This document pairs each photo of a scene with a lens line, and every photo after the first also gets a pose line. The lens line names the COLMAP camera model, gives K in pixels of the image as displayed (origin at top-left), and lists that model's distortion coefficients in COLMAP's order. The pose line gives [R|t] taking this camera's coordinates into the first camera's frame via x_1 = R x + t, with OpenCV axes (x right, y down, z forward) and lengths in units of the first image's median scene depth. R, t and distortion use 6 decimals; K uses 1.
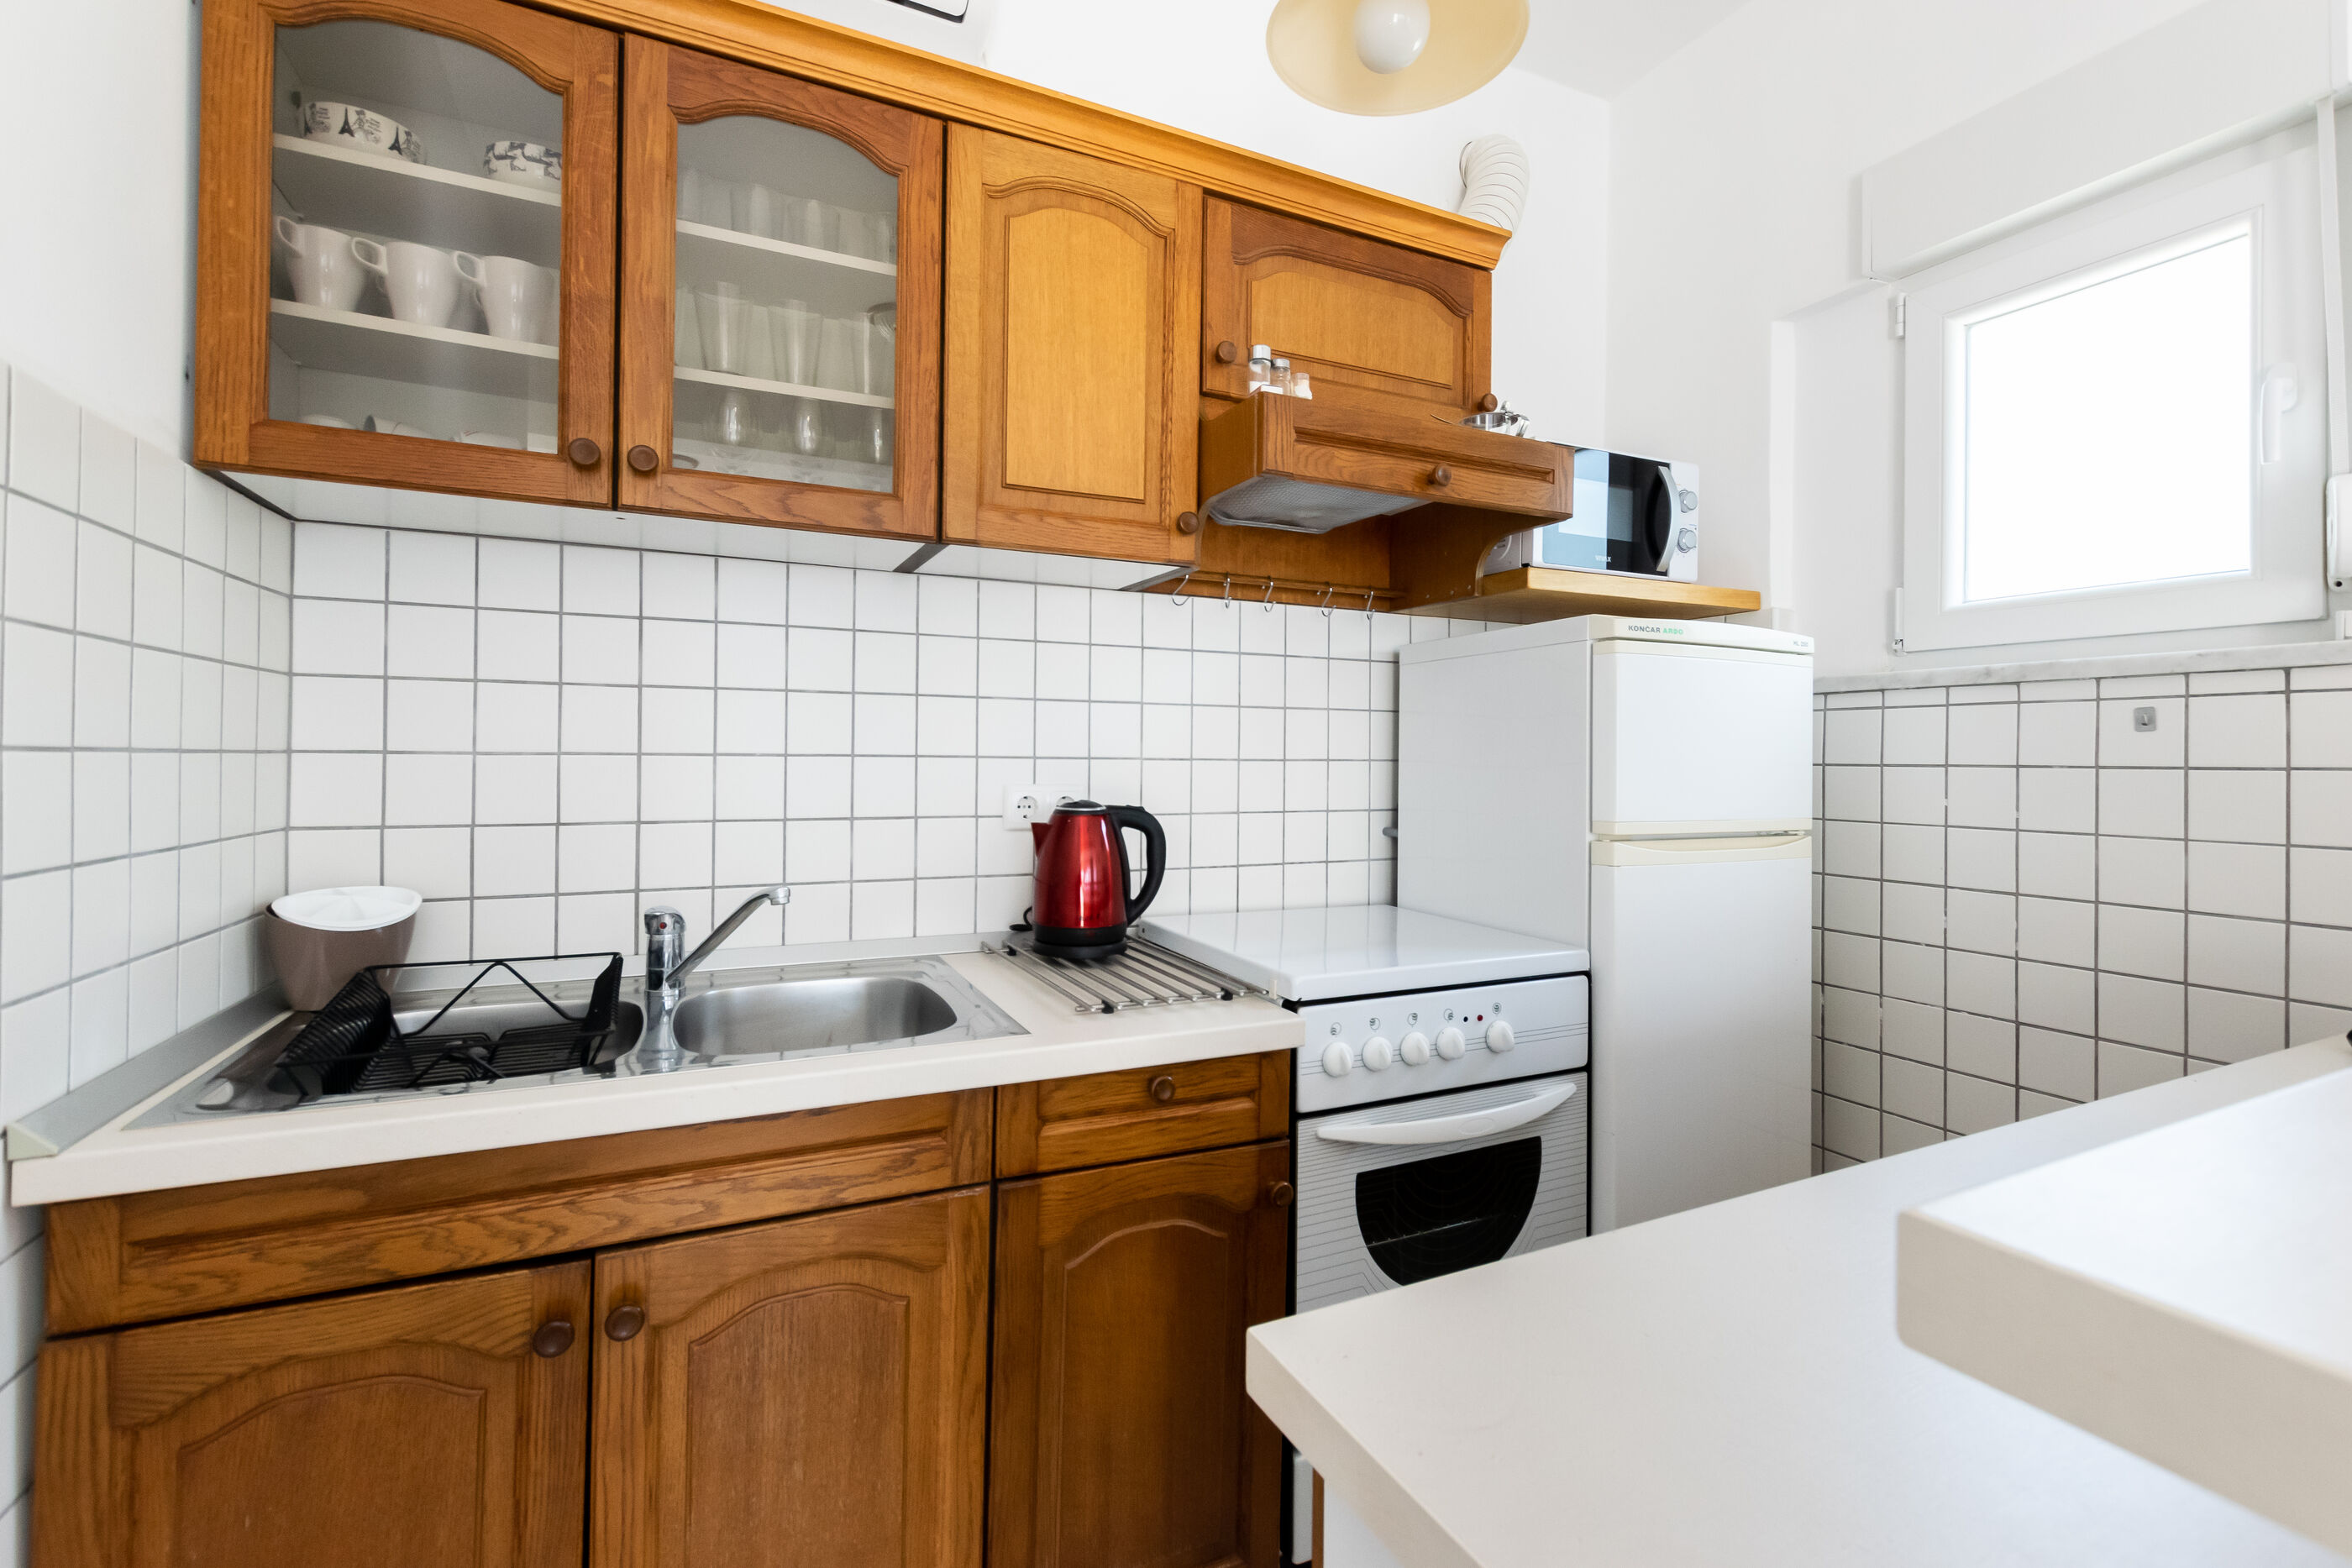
lens RADIAL K [[1031.0, 0, 1172.9], [0, 1031.0, 753.3], [0, 0, 1]] dist [0.002929, -0.000257]
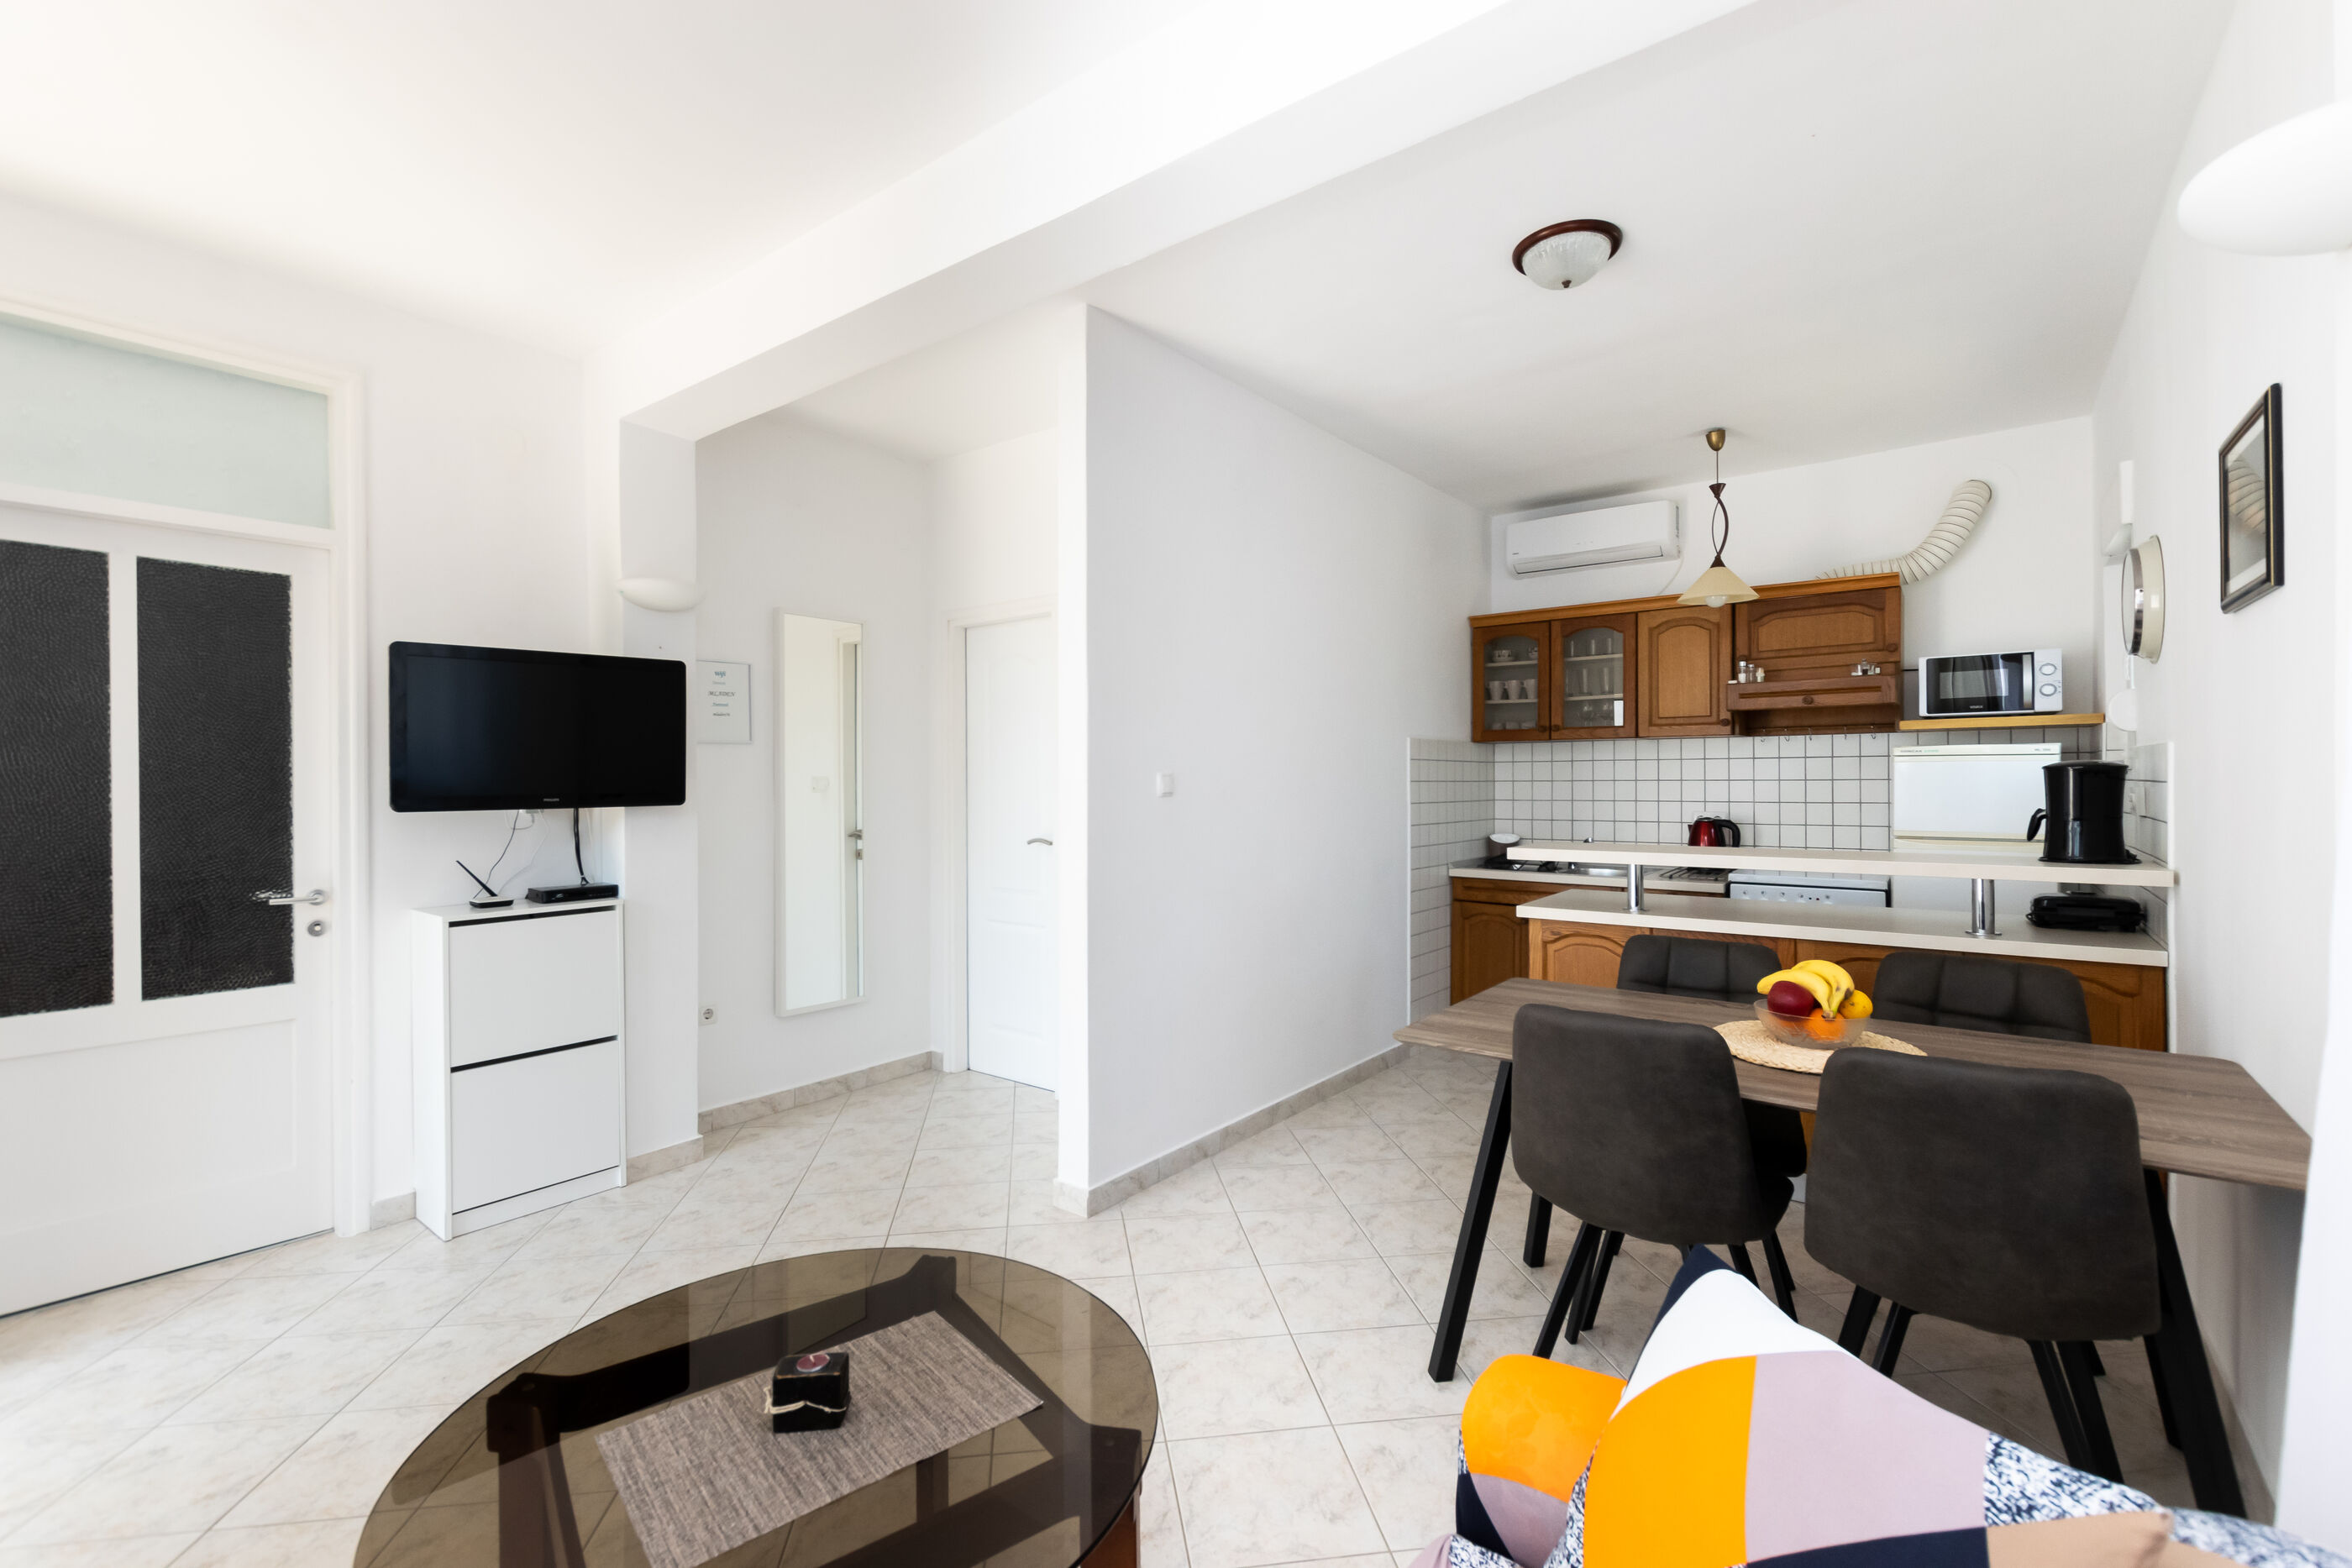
lens RADIAL K [[1014.5, 0, 1173.2], [0, 1014.5, 782.4], [0, 0, 1]] dist [0.004761, -0.000148]
pose [[0.448828, -0.009470, -0.893568, 1.954268], [0.013852, 0.999897, -0.003640, -0.067349], [0.893511, -0.010744, 0.448913, -1.748781]]
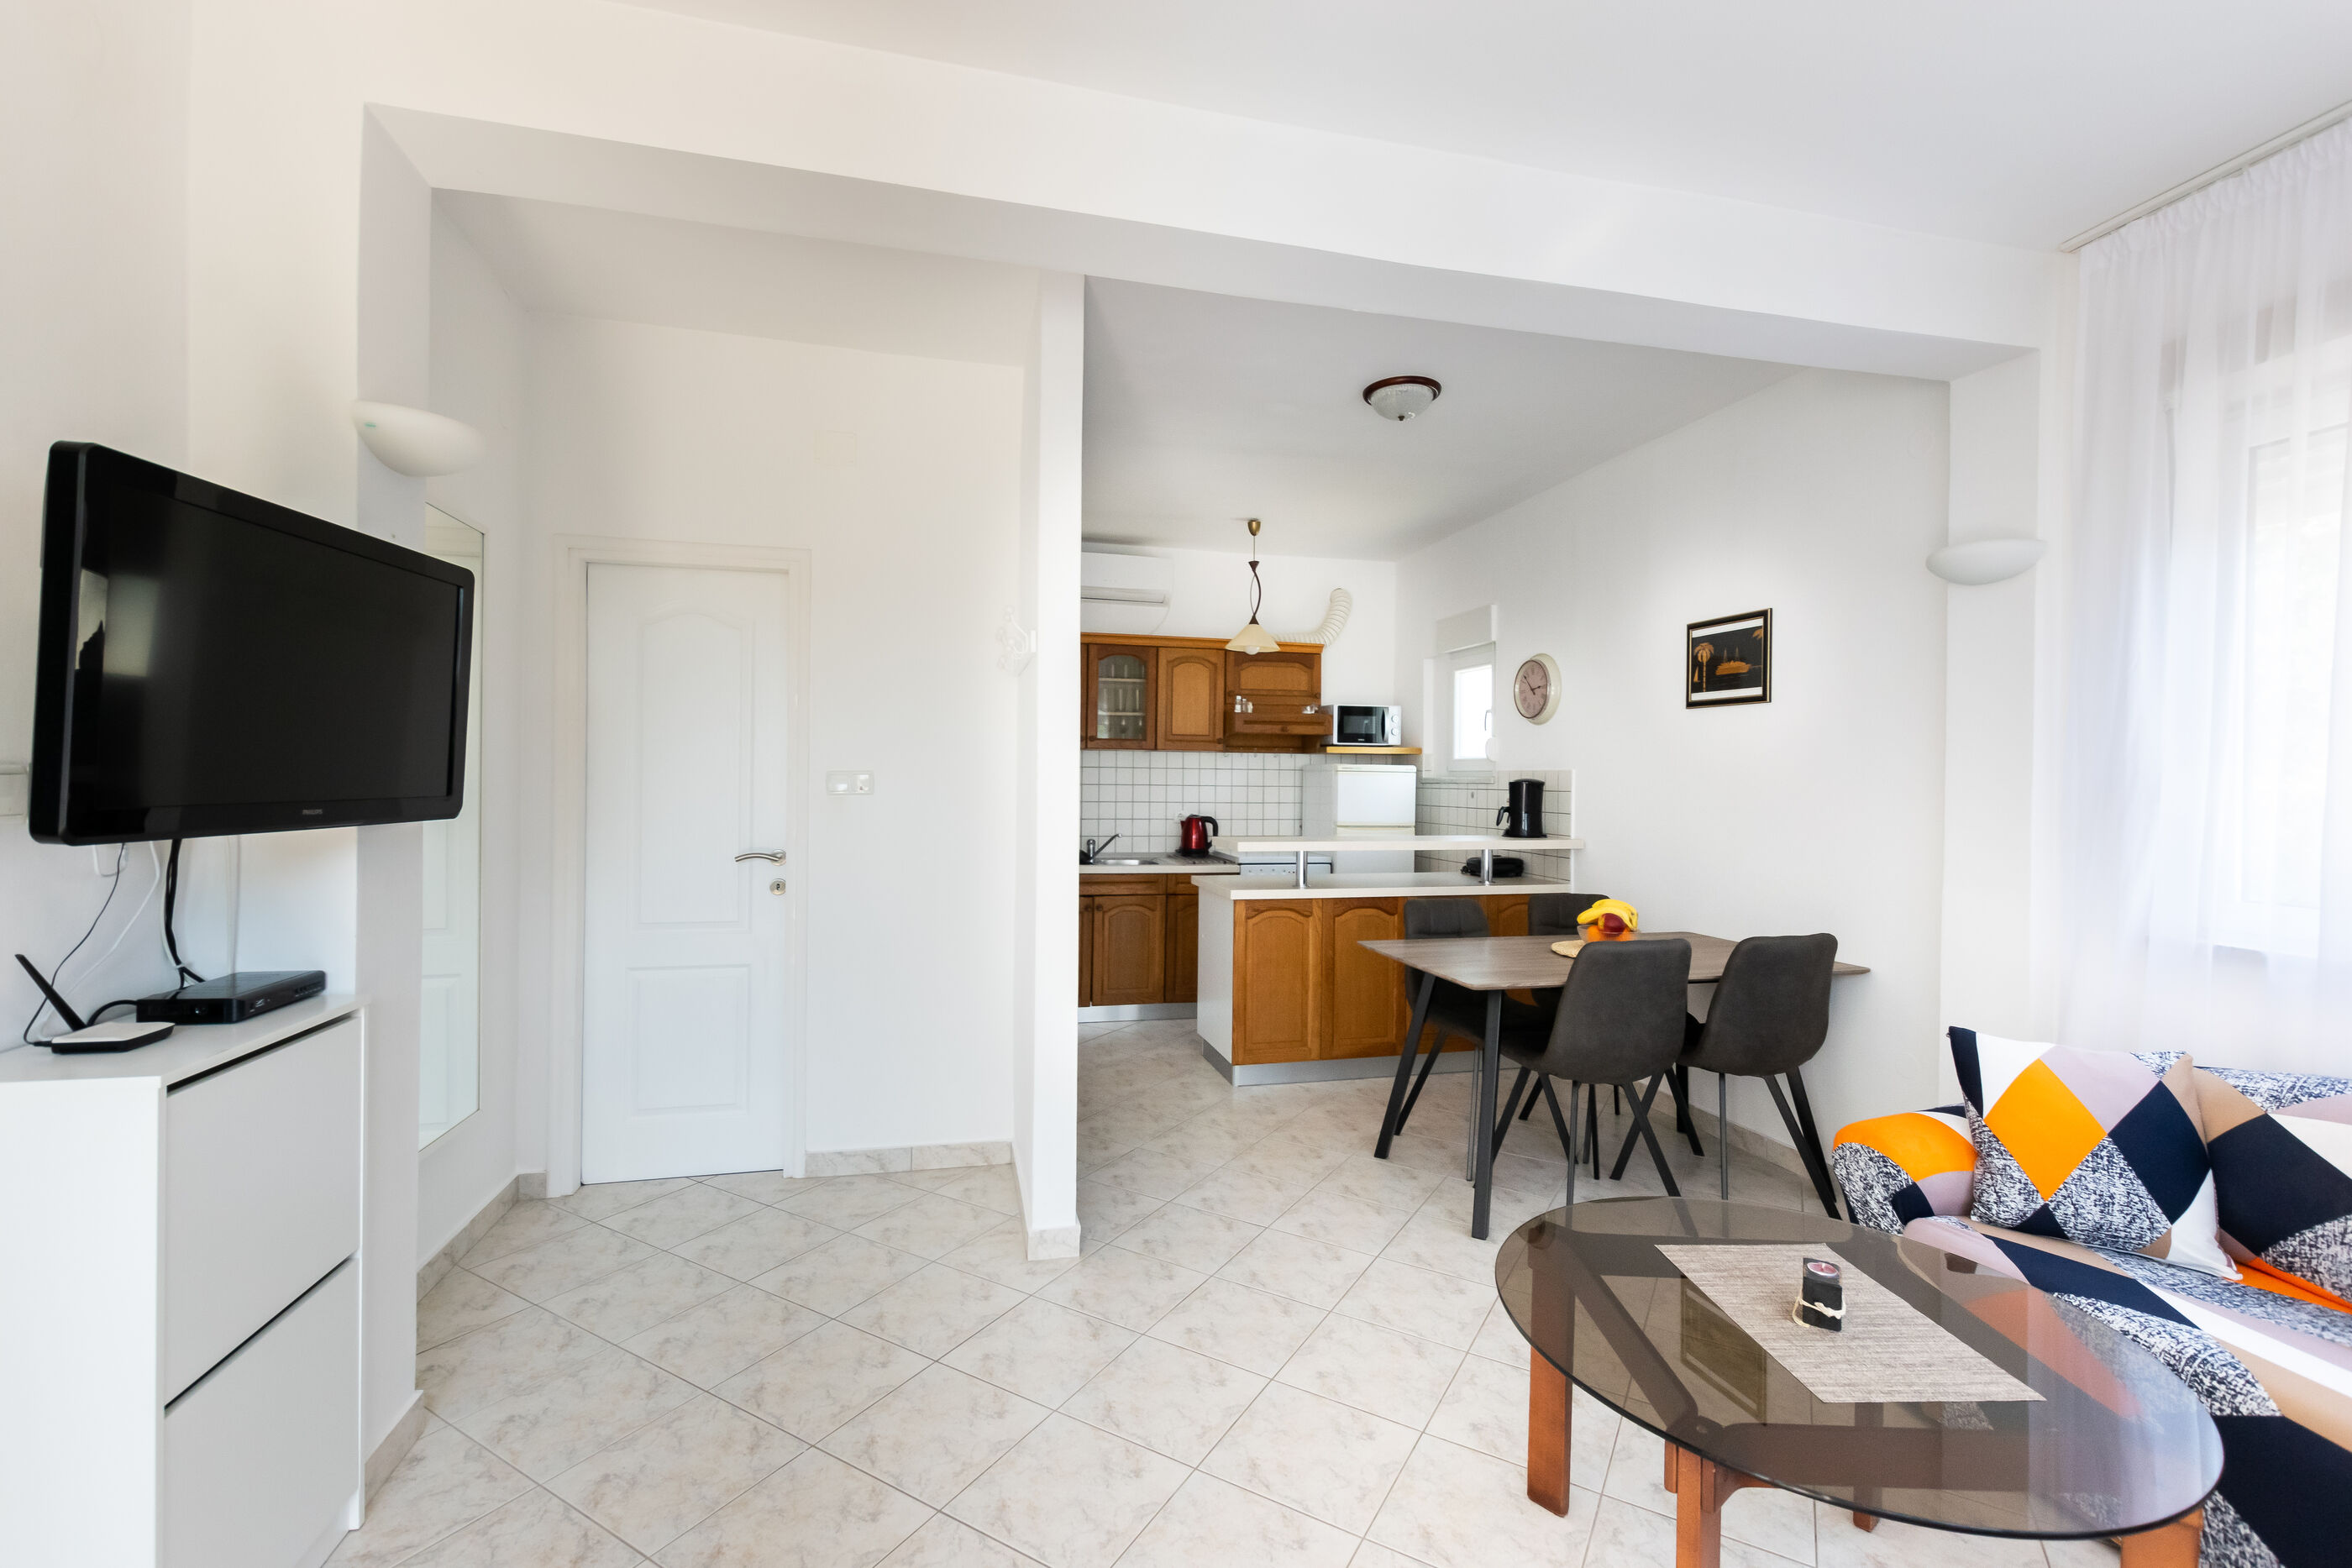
lens RADIAL K [[1014.5, 0, 1173.2], [0, 1014.5, 782.4], [0, 0, 1]] dist [0.004761, -0.000148]
pose [[0.978664, 0.001375, -0.205465, 0.634715], [-0.000550, 0.999992, 0.004071, -0.090847], [0.205469, -0.003871, 0.978656, -2.782901]]
